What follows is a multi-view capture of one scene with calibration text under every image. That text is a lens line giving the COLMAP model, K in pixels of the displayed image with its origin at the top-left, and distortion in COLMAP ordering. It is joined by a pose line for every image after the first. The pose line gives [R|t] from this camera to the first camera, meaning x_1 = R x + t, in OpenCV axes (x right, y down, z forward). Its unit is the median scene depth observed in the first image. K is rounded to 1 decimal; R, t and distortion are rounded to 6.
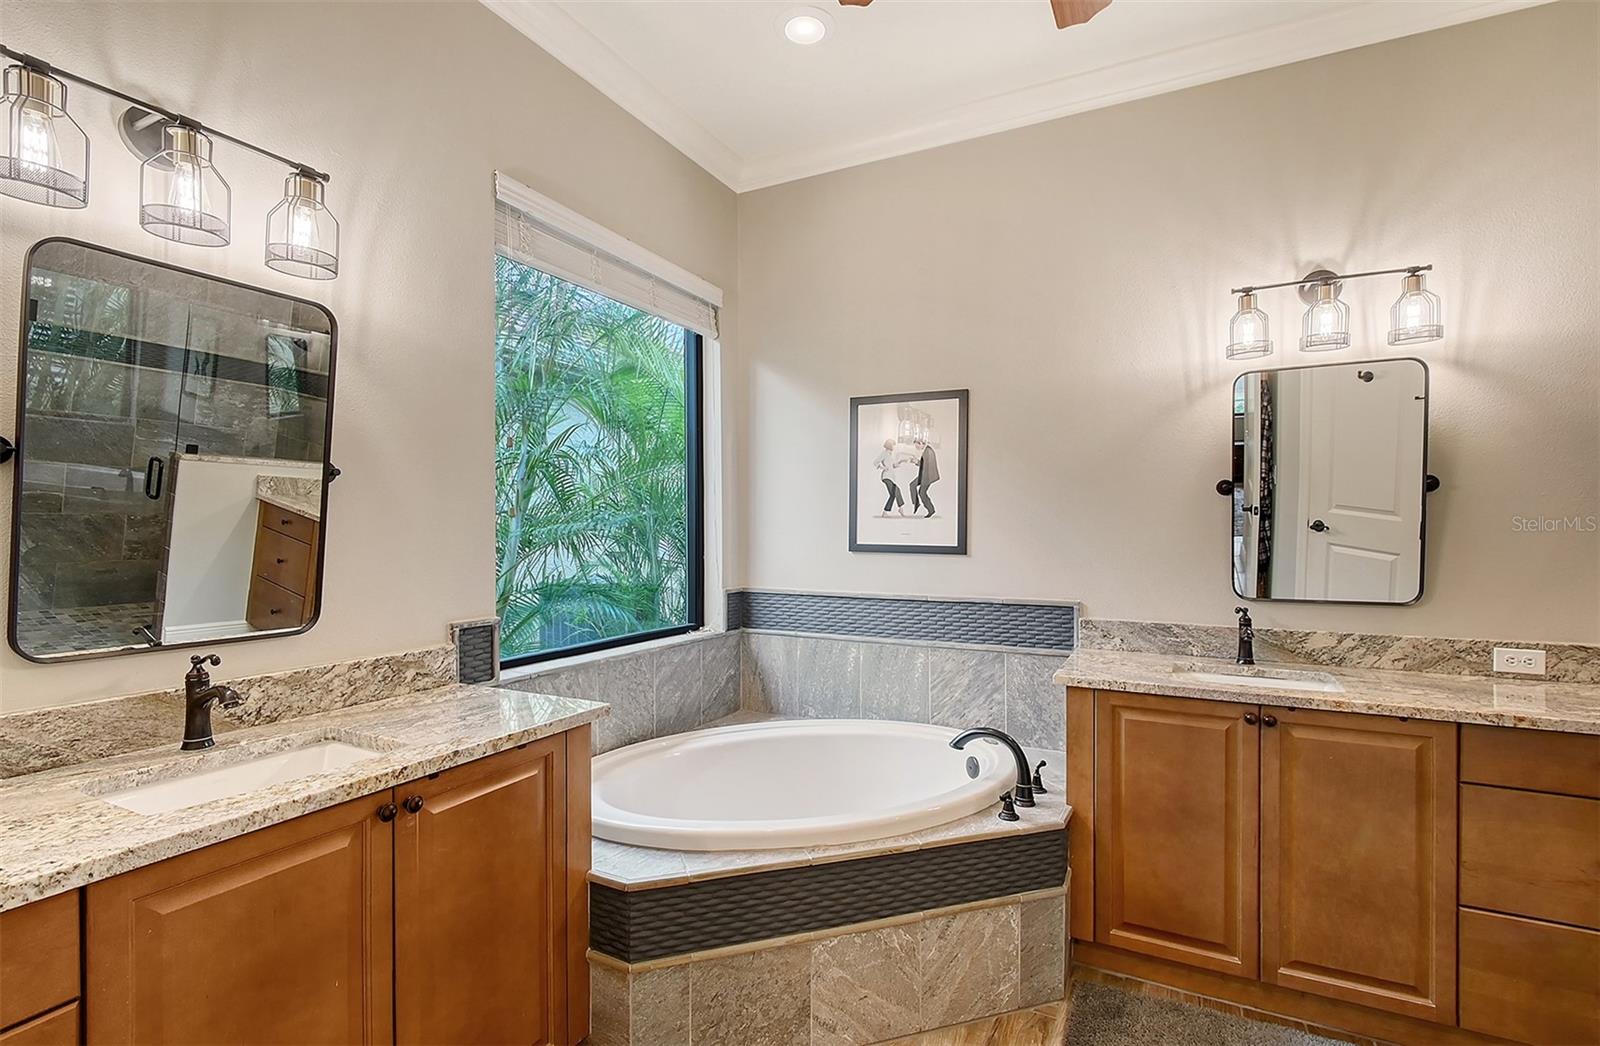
lens RADIAL K [[730.6, 0, 802.7], [0, 730.6, 523.6], [0, 0, 1]] dist [-0.002763, -0.000217]
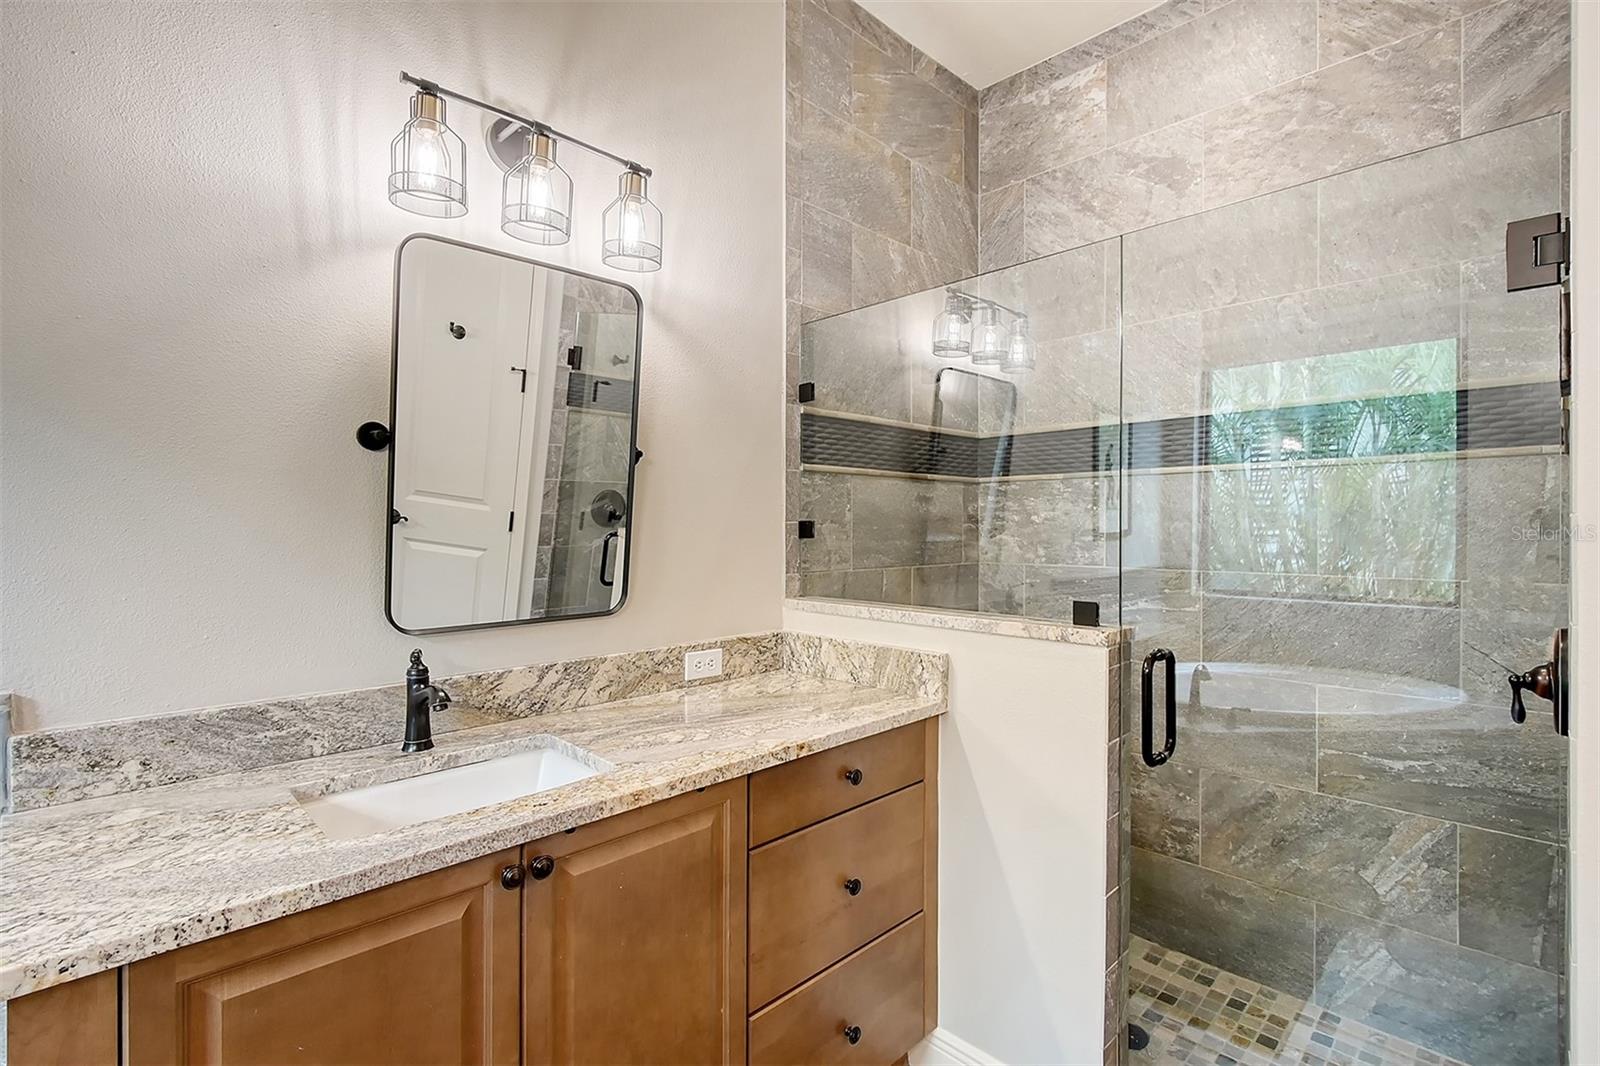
lens RADIAL K [[730.8, 0, 802.0], [0, 730.8, 525.6], [0, 0, 1]] dist [-0.004864, -0.001571]
pose [[0.309619, -0.001665, 0.950859, 0.174857], [-0.000474, 0.999998, 0.001905, 0.019102], [-0.950861, -0.001041, 0.309617, 0.589055]]
